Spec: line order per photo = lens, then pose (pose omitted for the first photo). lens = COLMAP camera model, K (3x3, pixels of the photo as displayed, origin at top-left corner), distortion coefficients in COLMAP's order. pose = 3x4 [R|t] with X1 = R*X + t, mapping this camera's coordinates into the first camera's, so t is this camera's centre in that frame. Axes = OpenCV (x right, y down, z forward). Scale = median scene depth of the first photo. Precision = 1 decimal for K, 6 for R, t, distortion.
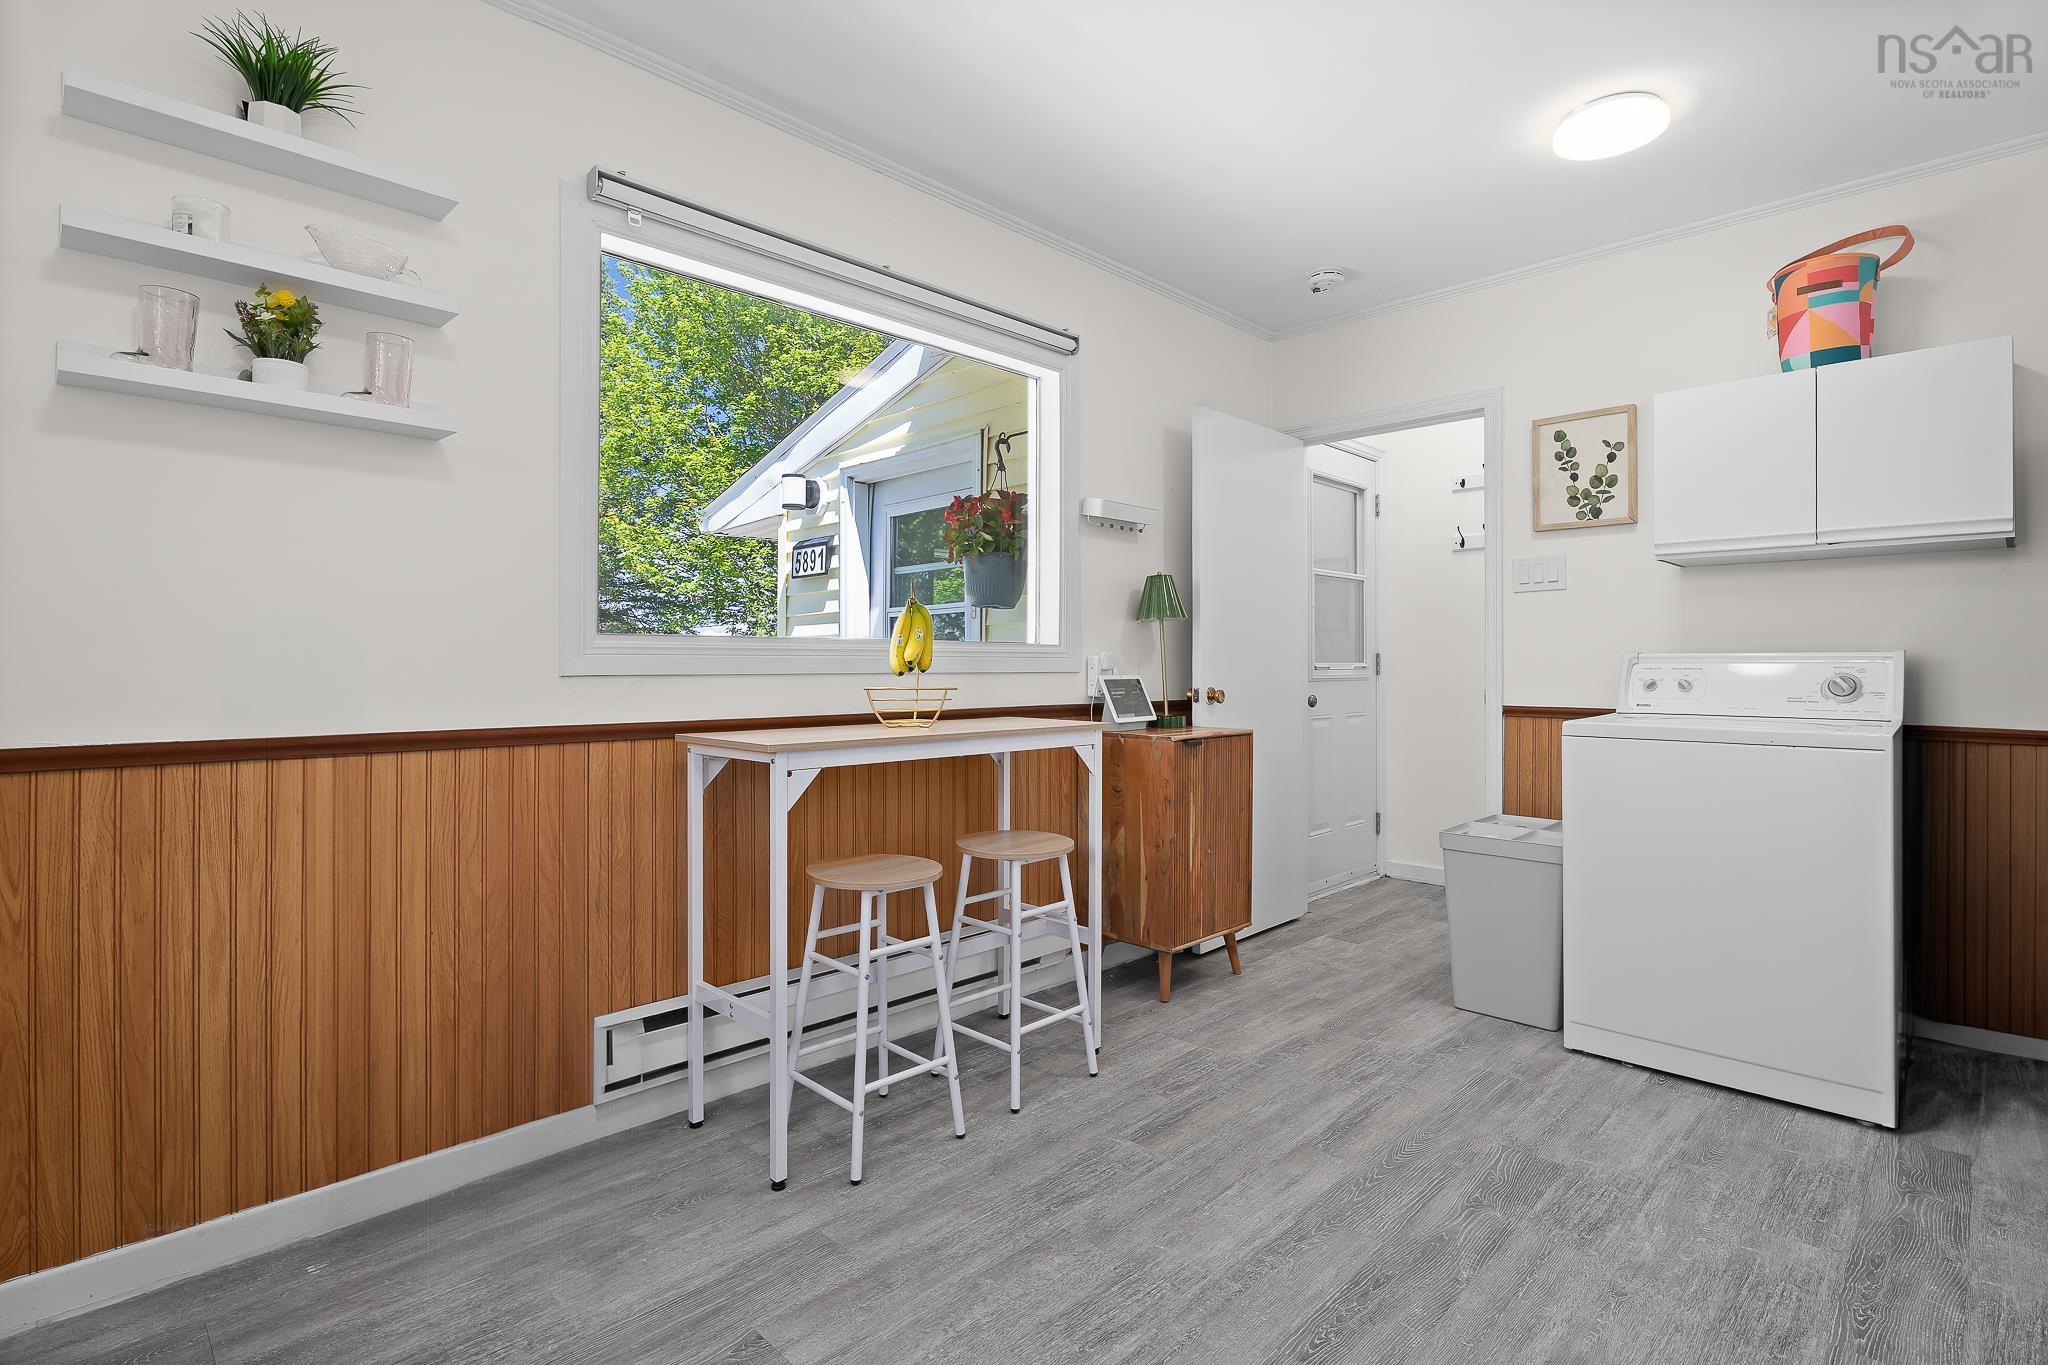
lens RADIAL K [[980.9, 0, 1022.1], [0, 980.9, 664.7], [0, 0, 1]] dist [-0.015328, -0.000036]
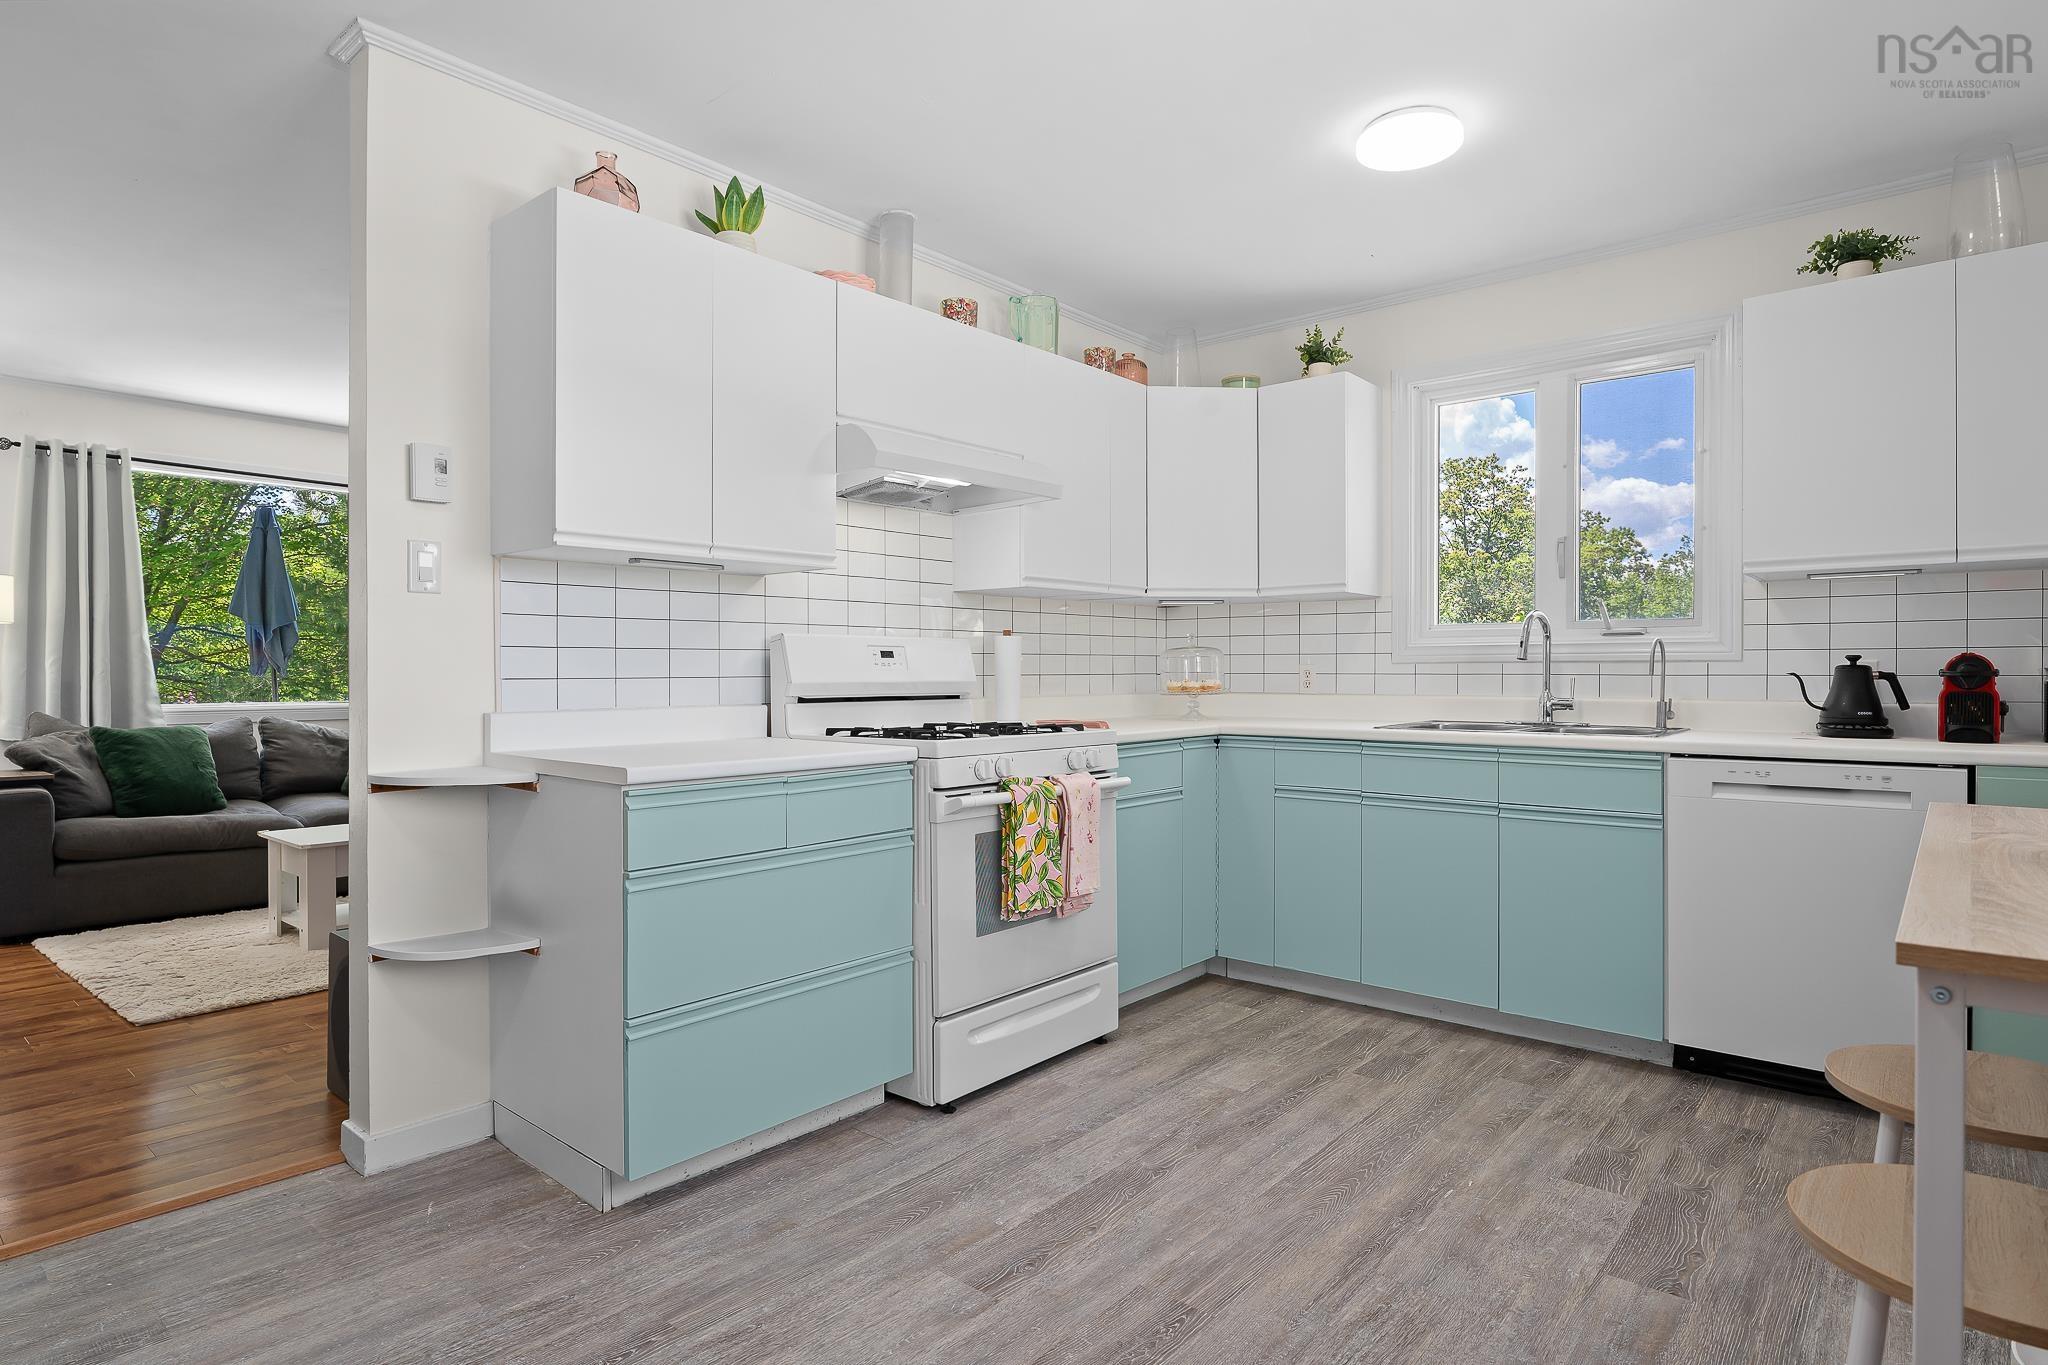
lens RADIAL K [[1095.6, 0, 1024.0], [0, 1095.6, 682.5], [0, 0, 1]] dist [-0.000400, -0.009624]
pose [[-0.997447, -0.001196, -0.071405, 0.435719], [-0.001425, 0.999994, 0.003152, -0.005348], [0.071401, 0.003246, -0.997442, 1.704561]]
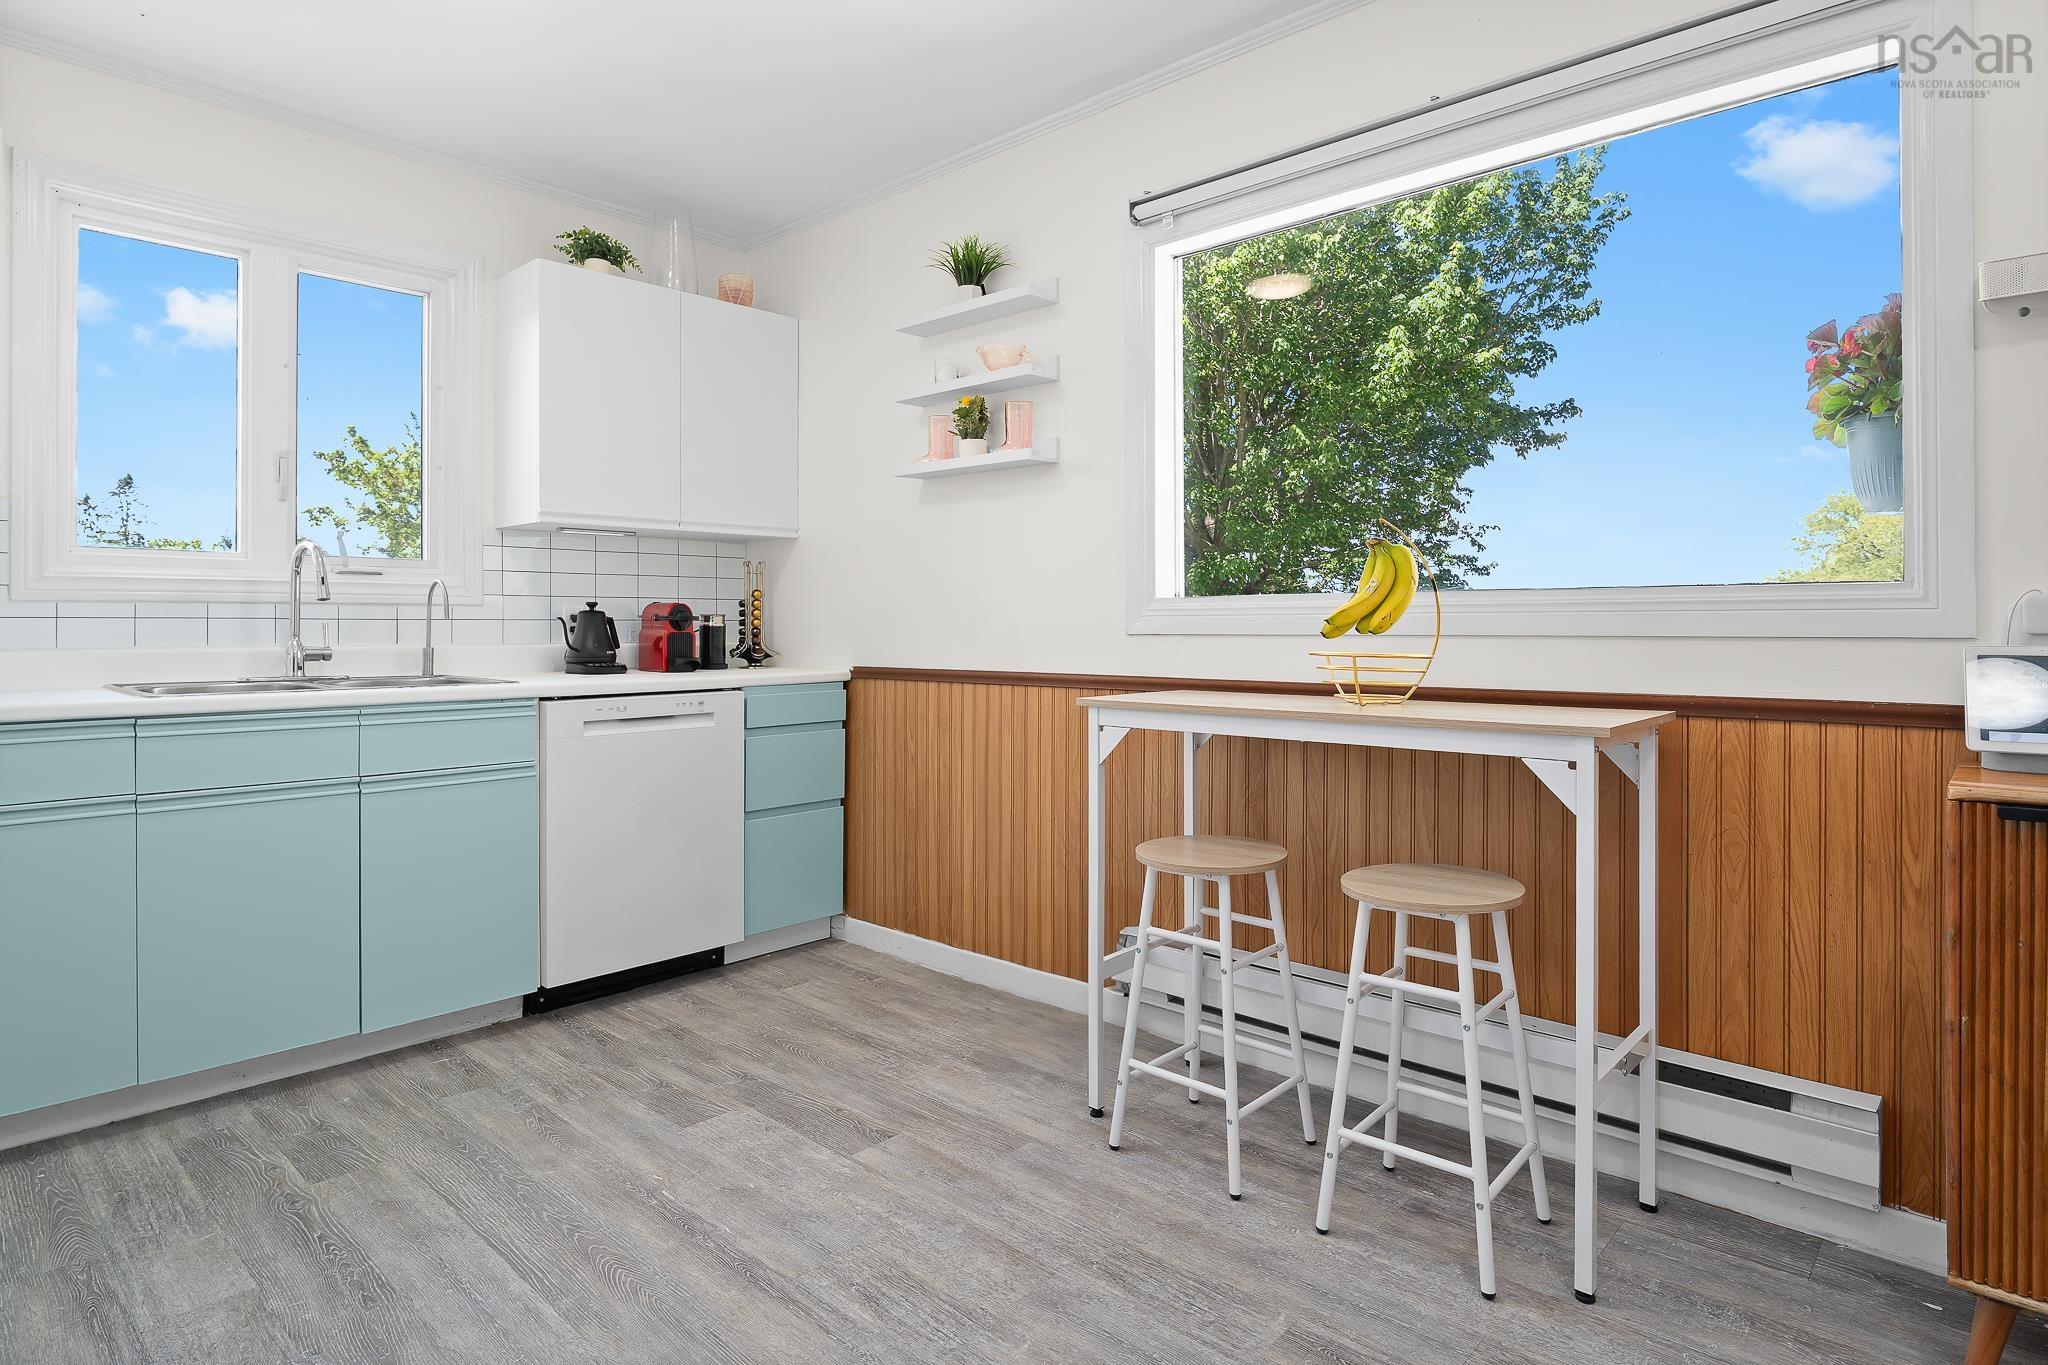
lens RADIAL K [[1111.5, 0, 1009.4], [0, 1111.5, 628.3], [0, 0, 1]] dist [-0.000045, -0.009154]
pose [[0.029085, 0.003738, -0.999570, 0.967334], [0.004372, 0.999983, 0.003867, -0.002236], [0.999567, -0.004483, 0.029068, 0.875668]]
